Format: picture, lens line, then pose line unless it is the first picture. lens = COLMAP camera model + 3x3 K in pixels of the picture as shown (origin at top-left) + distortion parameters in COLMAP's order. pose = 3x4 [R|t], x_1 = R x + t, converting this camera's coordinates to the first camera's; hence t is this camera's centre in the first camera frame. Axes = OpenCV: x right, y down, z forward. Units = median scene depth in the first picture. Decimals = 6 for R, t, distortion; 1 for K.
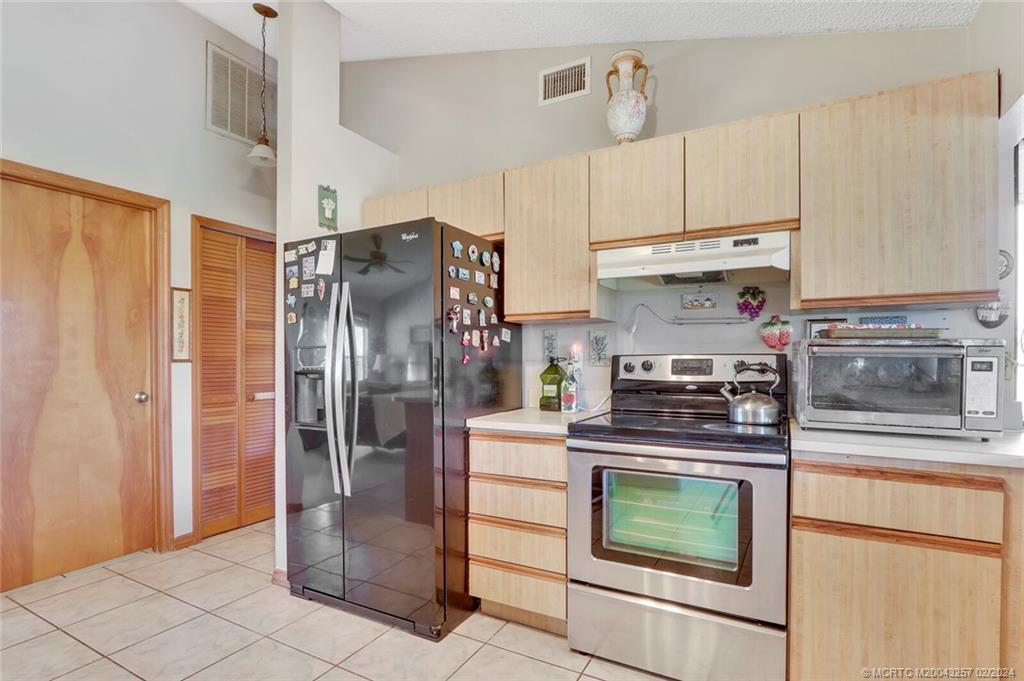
lens RADIAL K [[502.0, 0, 509.6], [0, 502.0, 364.8], [0, 0, 1]] dist [-0.014631, 0.000752]
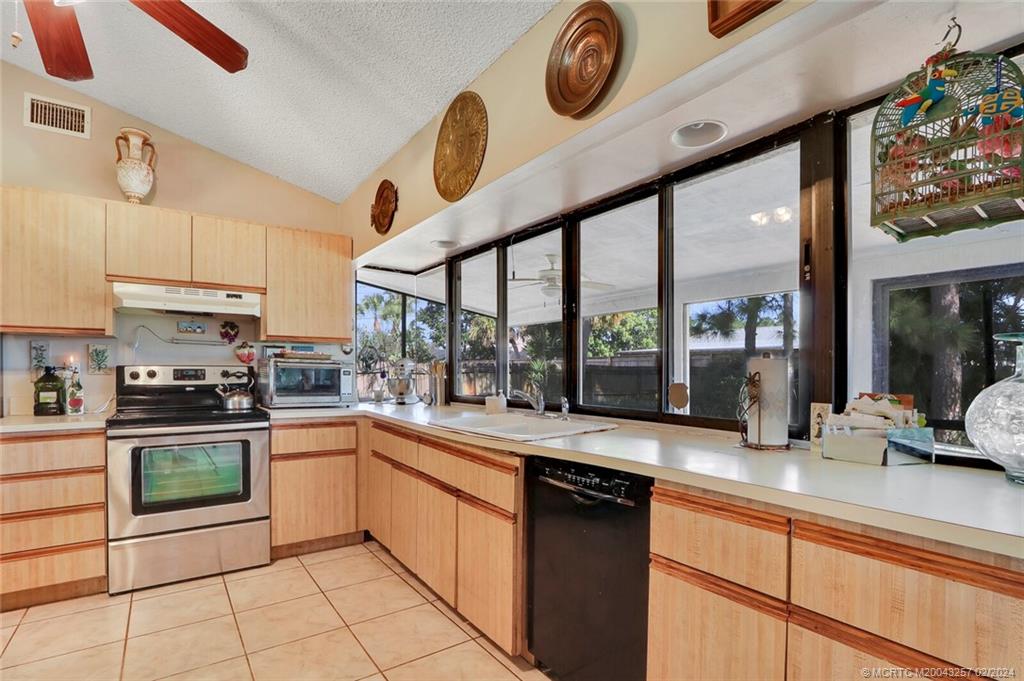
lens RADIAL K [[480.6, 0, 486.3], [0, 480.6, 372.9], [0, 0, 1]] dist [-0.014086, -0.000237]
pose [[0.461402, -0.002514, 0.887188, -0.489556], [0.005957, 0.999982, -0.000265, 0.005343], [-0.887171, 0.005407, 0.461409, -0.399967]]
